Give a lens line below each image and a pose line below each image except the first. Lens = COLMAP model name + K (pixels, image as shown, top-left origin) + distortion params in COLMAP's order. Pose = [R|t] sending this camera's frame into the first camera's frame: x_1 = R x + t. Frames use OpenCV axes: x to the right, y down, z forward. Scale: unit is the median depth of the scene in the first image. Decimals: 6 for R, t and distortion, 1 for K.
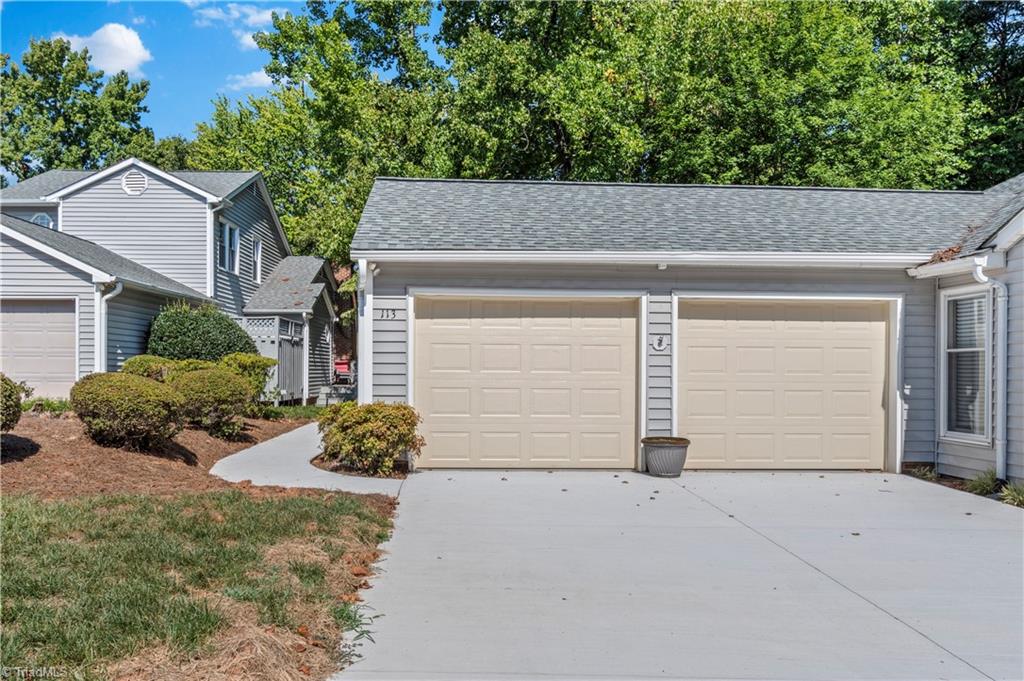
lens RADIAL K [[782.2, 0, 511.7], [0, 782.2, 350.8], [0, 0, 1]] dist [0.000953, -0.000110]
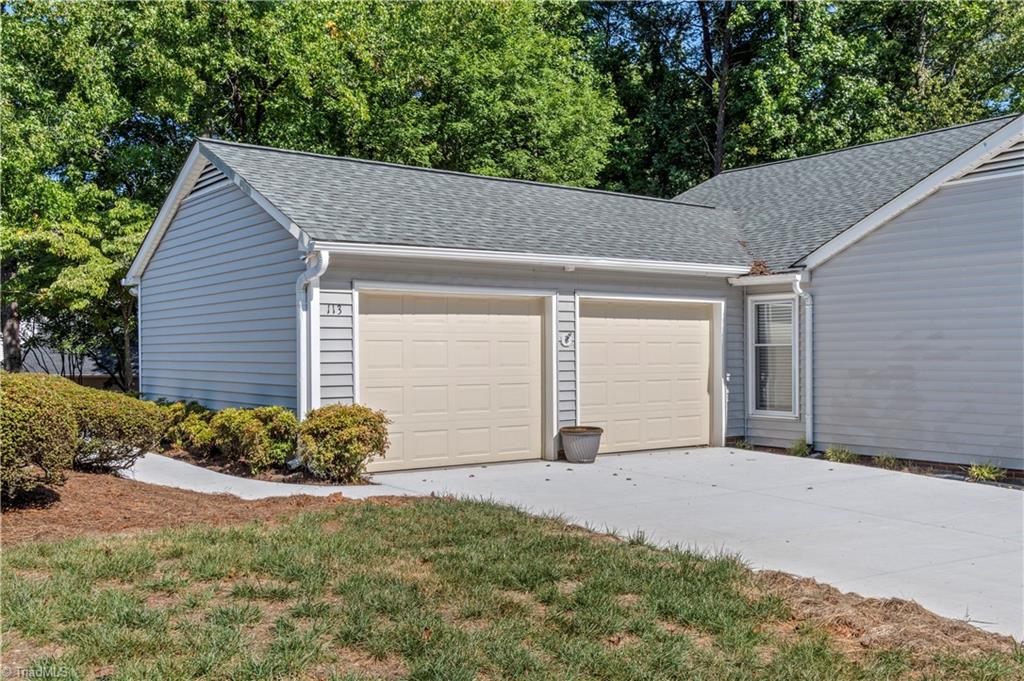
lens RADIAL K [[970.0, 0, 511.4], [0, 970.0, 338.2], [0, 0, 1]] dist [0.001097, 0.000000]
pose [[0.834843, -0.002562, 0.550482, -0.607664], [-0.004500, 0.999924, 0.011478, -0.026969], [-0.550469, -0.012059, 0.834768, -0.071153]]
